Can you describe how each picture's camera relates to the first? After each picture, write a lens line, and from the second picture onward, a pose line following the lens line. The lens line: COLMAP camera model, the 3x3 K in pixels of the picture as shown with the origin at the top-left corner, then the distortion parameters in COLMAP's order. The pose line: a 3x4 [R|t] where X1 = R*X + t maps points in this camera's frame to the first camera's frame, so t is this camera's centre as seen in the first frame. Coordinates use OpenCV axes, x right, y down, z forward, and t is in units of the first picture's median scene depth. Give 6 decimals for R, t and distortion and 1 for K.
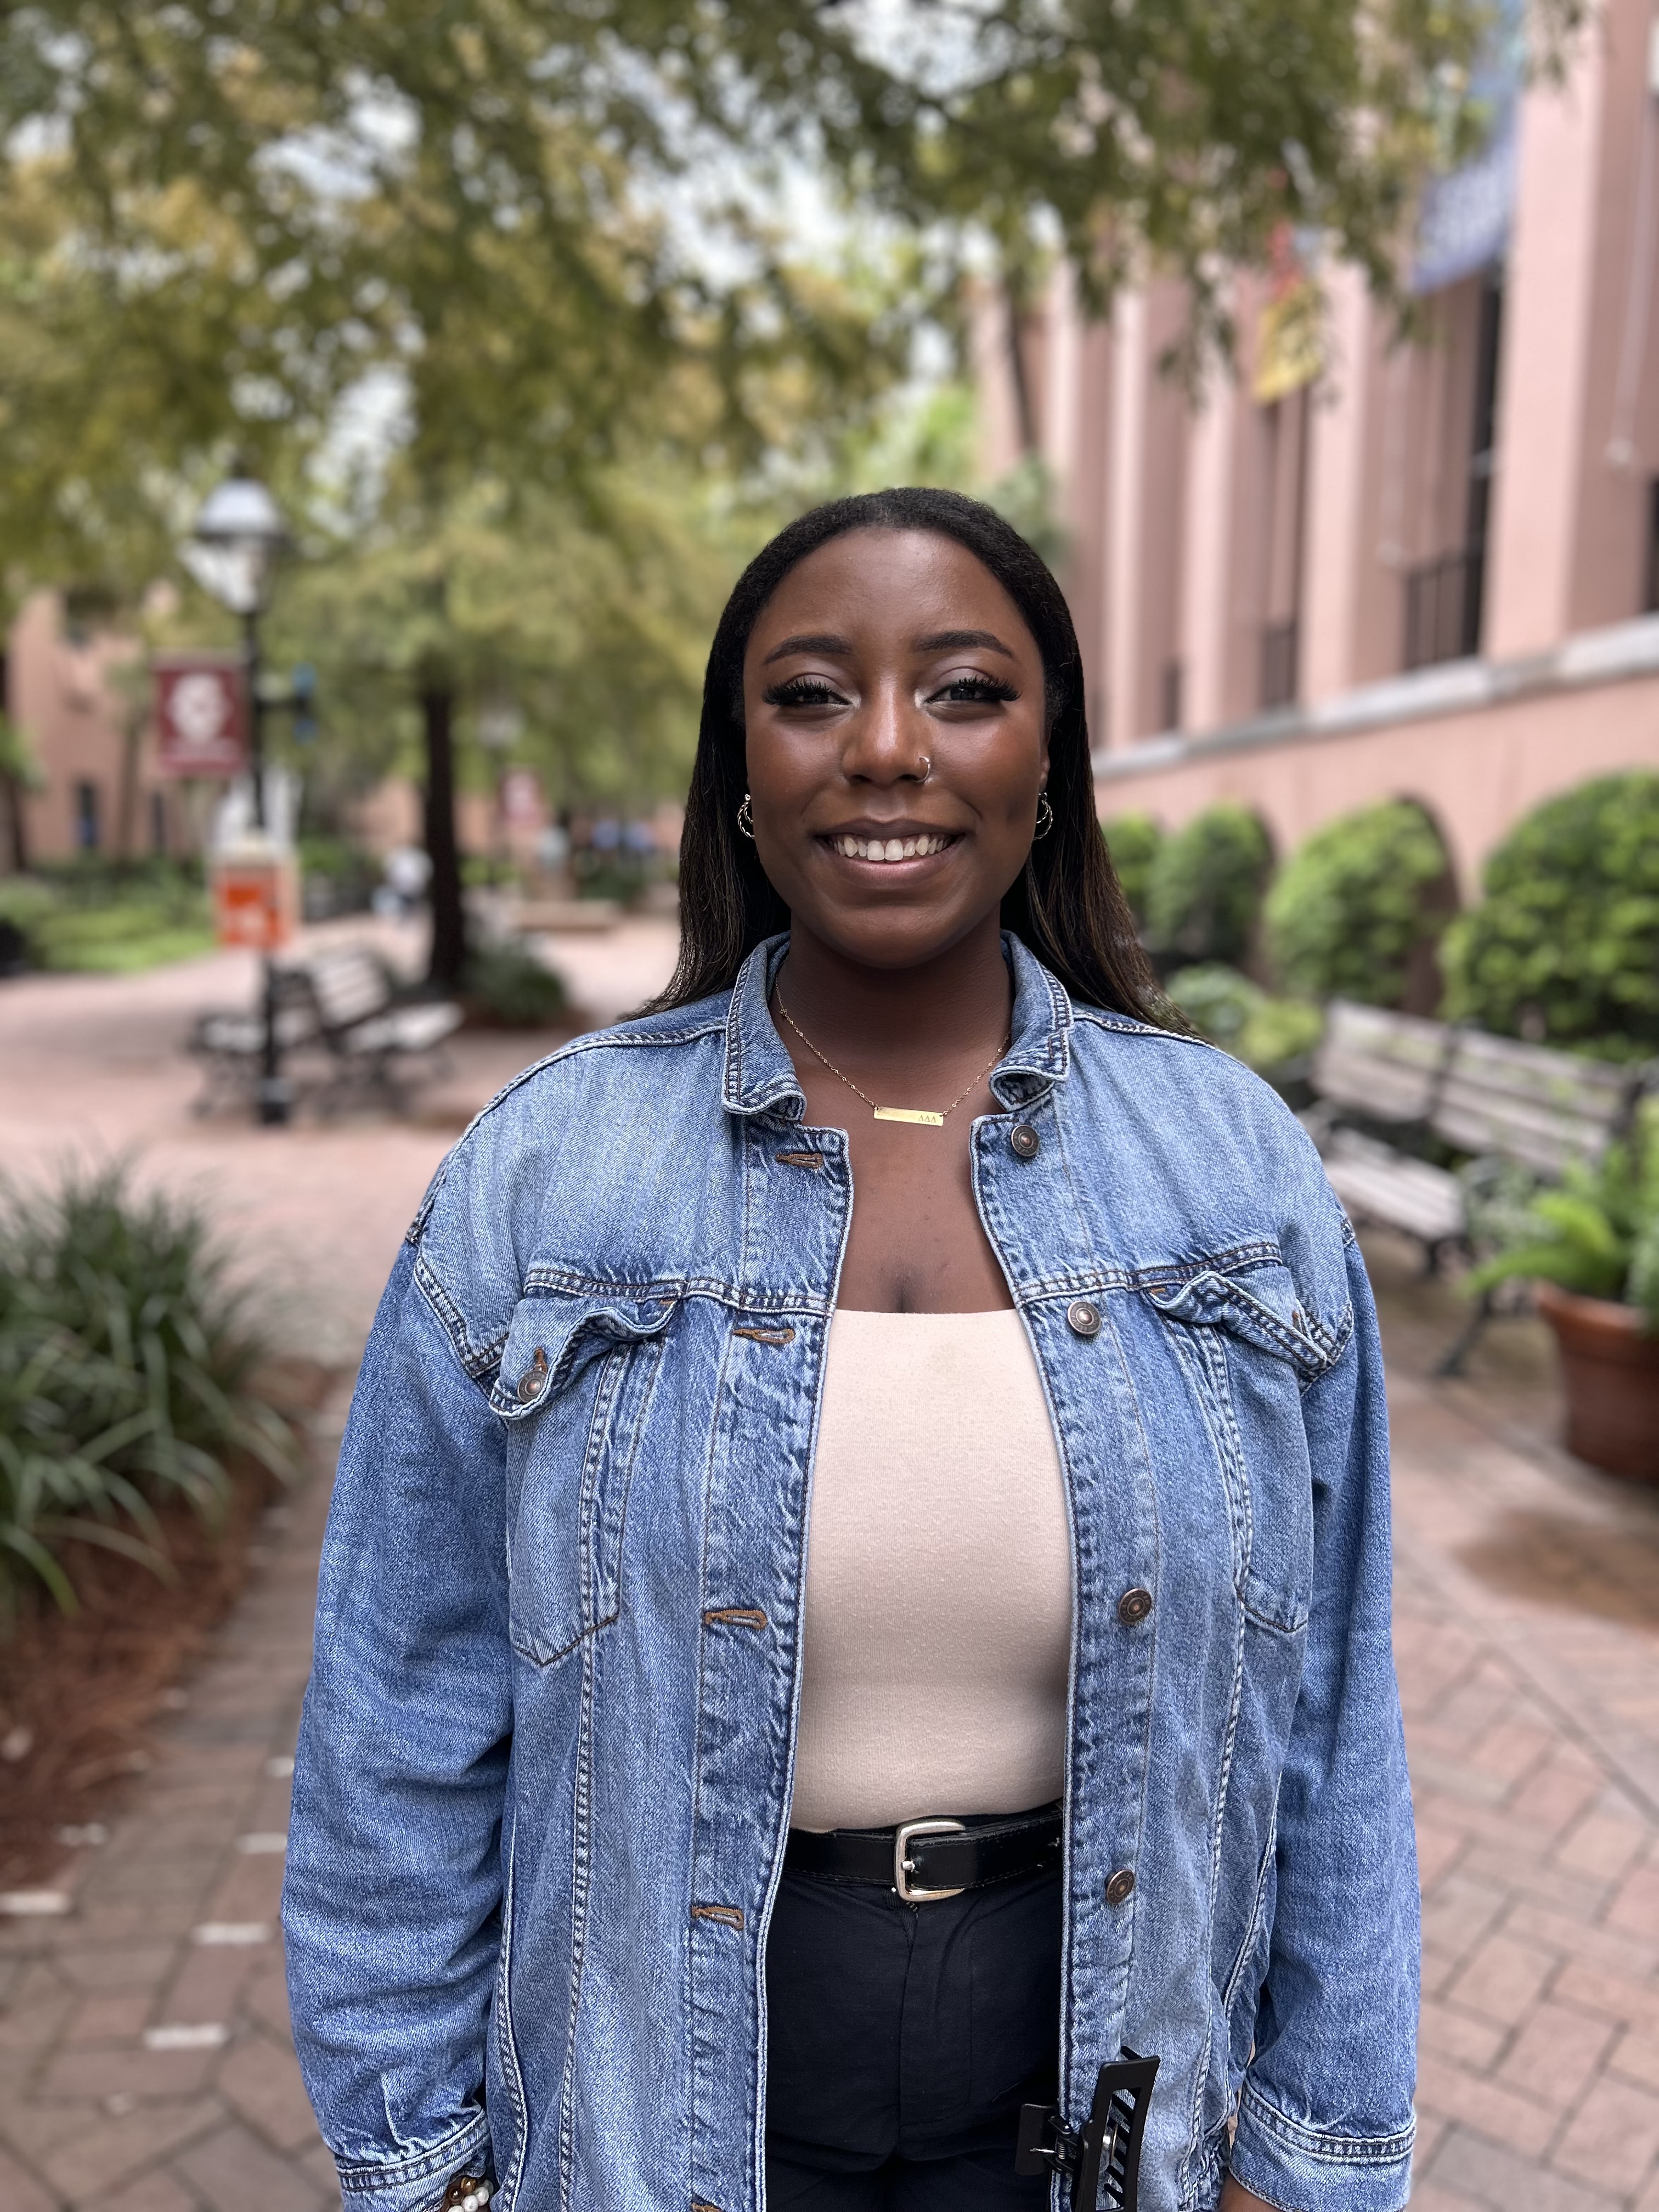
lens RADIAL K [[1683.1, 0, 829.5], [0, 1683.1, 1106.0], [0, 0, 1]] dist [0.005402, -0.014511]
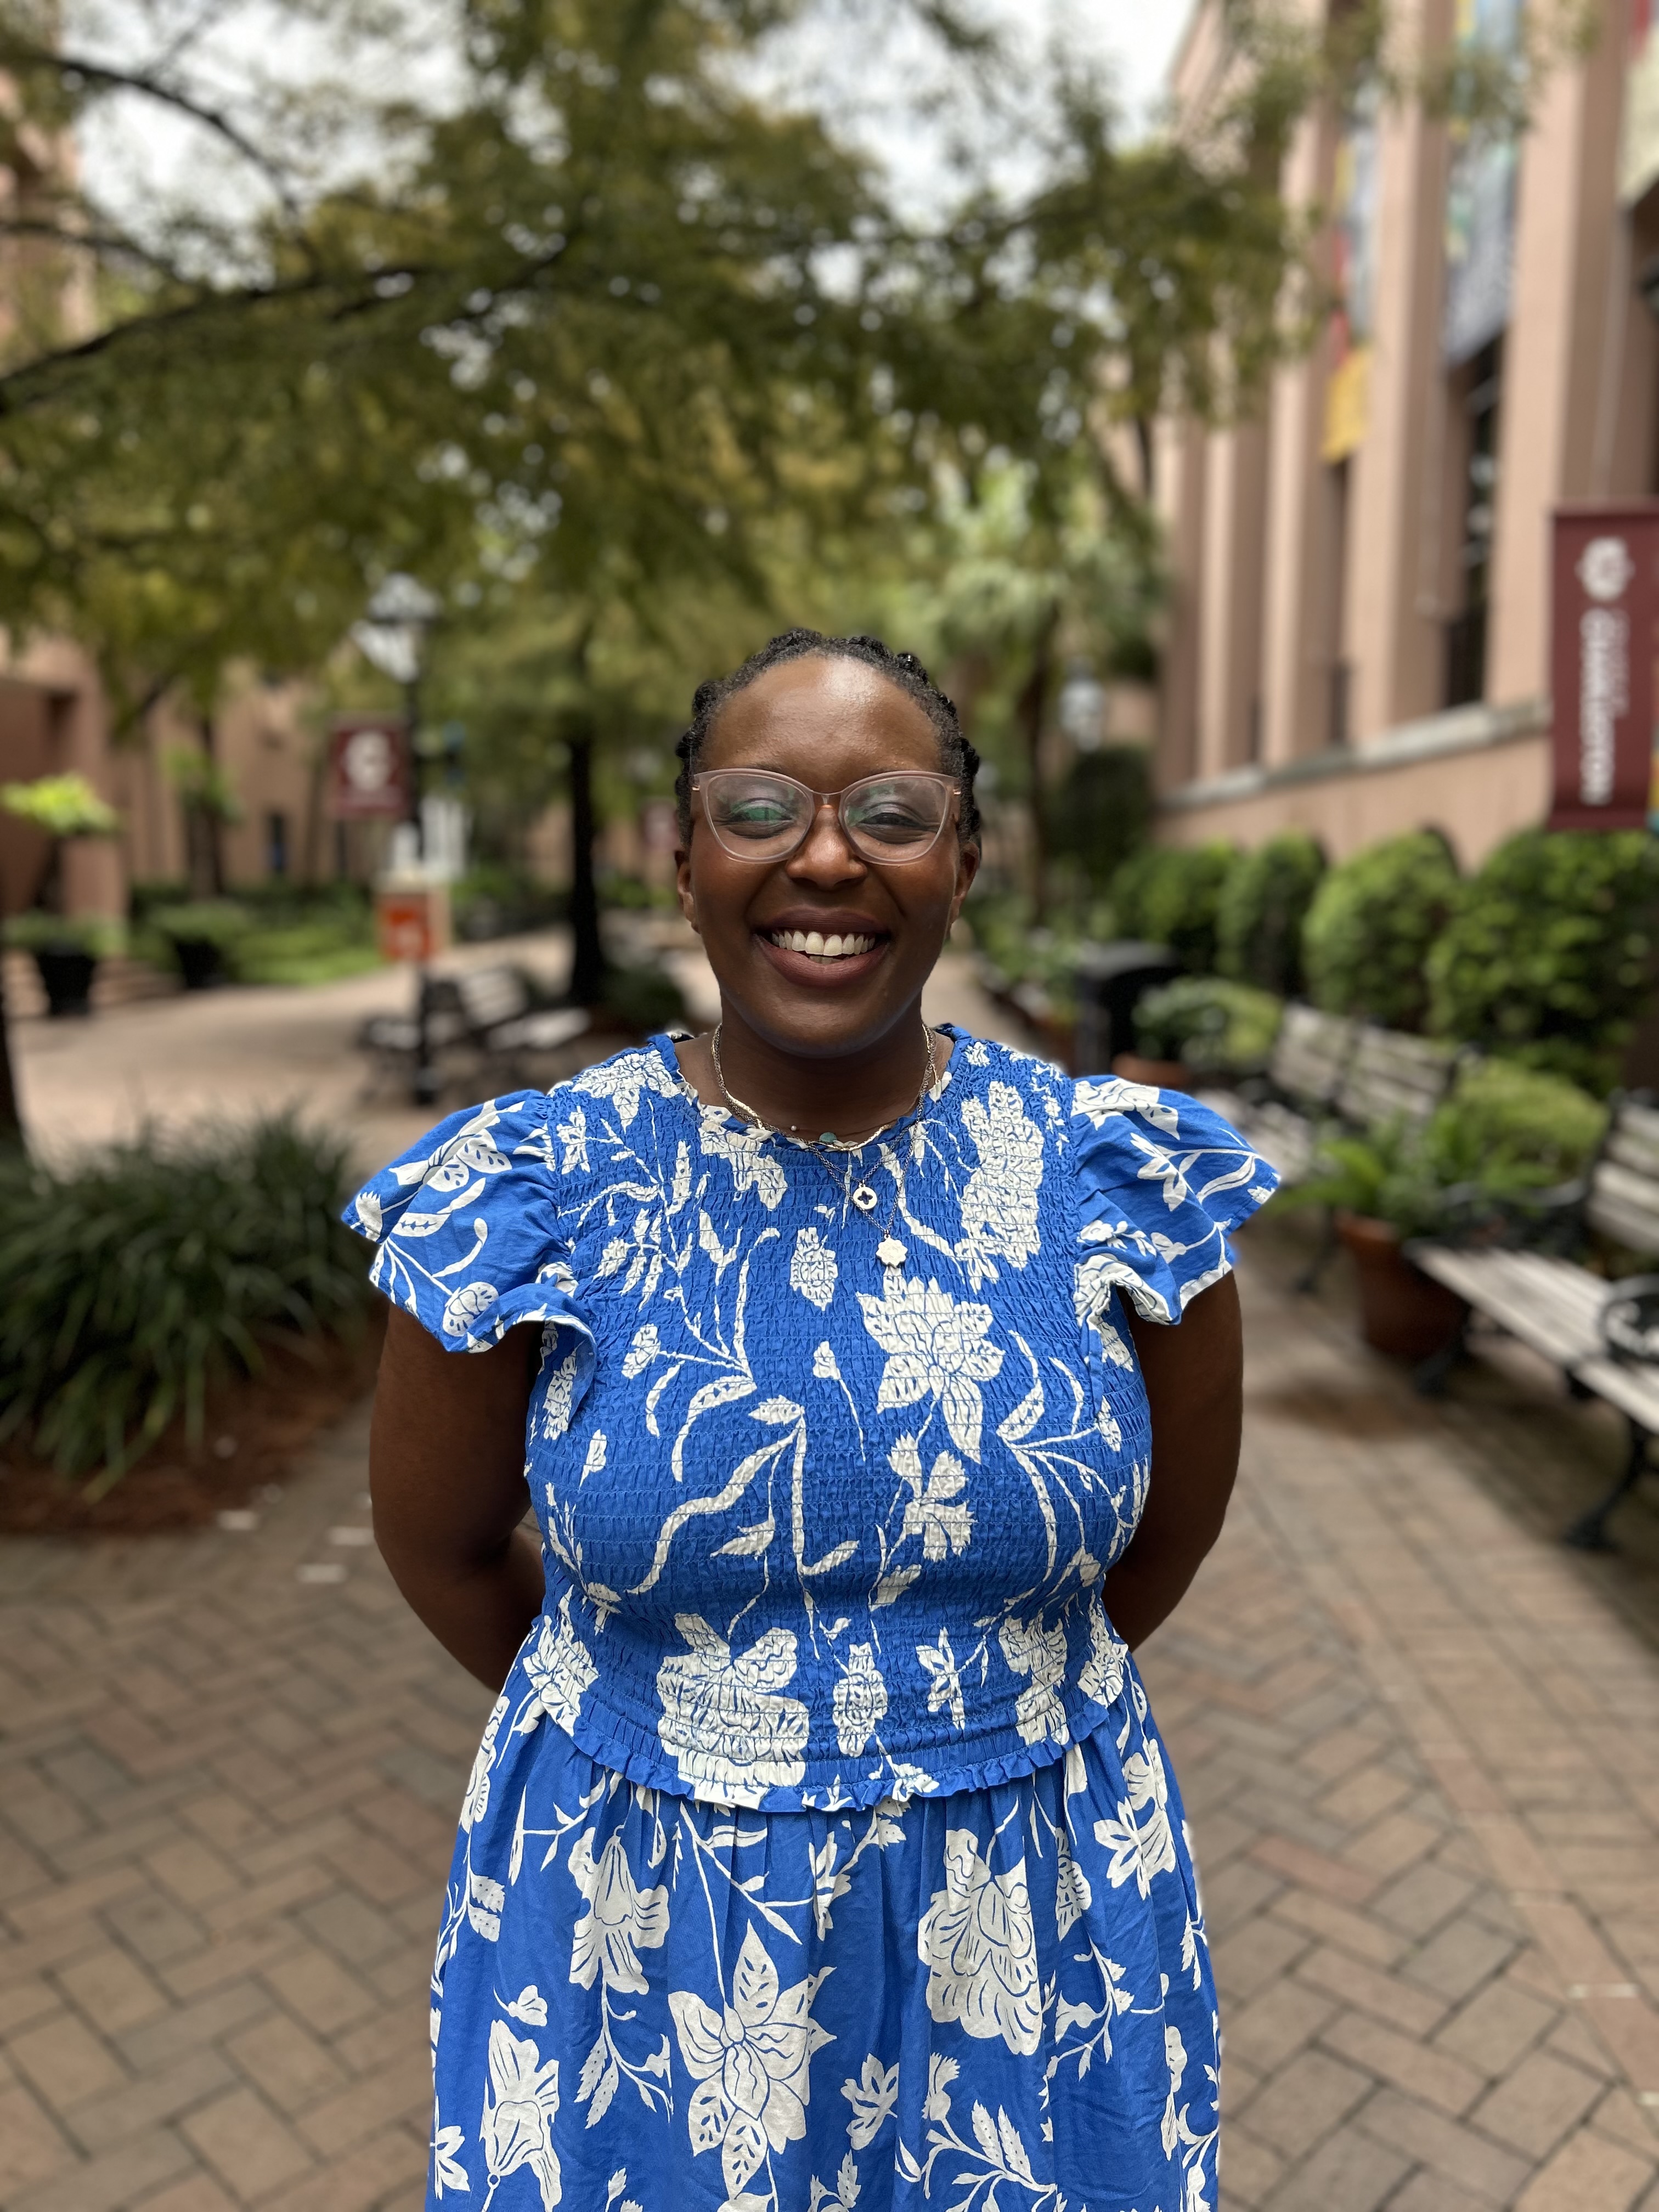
lens RADIAL K [[1683.1, 0, 829.5], [0, 1683.1, 1106.0], [0, 0, 1]] dist [0.005402, -0.014511]
pose [[0.995334, 0.010426, -0.095929, 0.072395], [-0.011605, 0.999864, -0.011743, 0.020834], [0.095794, 0.012802, 0.995319, -0.164504]]
